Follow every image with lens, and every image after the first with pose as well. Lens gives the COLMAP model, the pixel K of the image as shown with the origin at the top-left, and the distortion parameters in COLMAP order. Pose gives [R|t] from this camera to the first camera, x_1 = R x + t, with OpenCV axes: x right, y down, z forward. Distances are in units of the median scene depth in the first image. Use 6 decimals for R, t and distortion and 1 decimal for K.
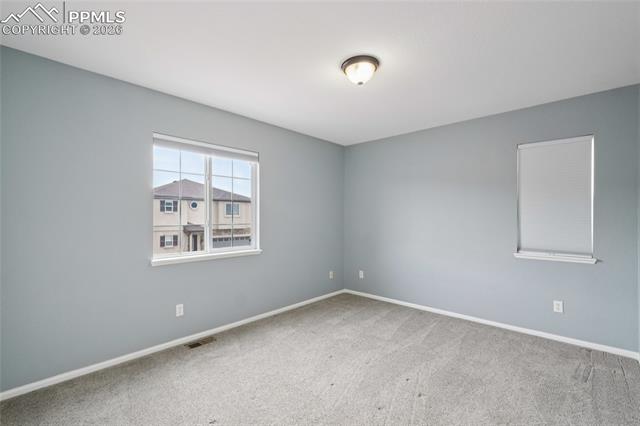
lens RADIAL K [[271.1, 0, 321.4], [0, 271.1, 212.9], [0, 0, 1]] dist [-0.006179, 0.003010]
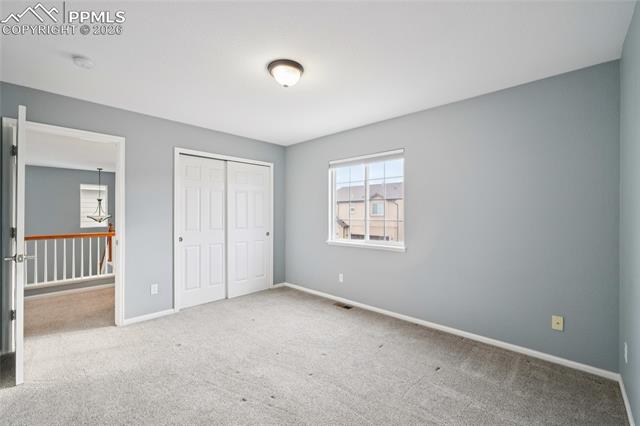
lens RADIAL K [[271.1, 0, 321.6], [0, 271.1, 212.7], [0, 0, 1]] dist [-0.006179, 0.003010]
pose [[0.025349, 0.010161, -0.999627, 0.815348], [0.021816, 0.999705, 0.010715, -0.010631], [0.999441, -0.022080, 0.025120, 0.757901]]
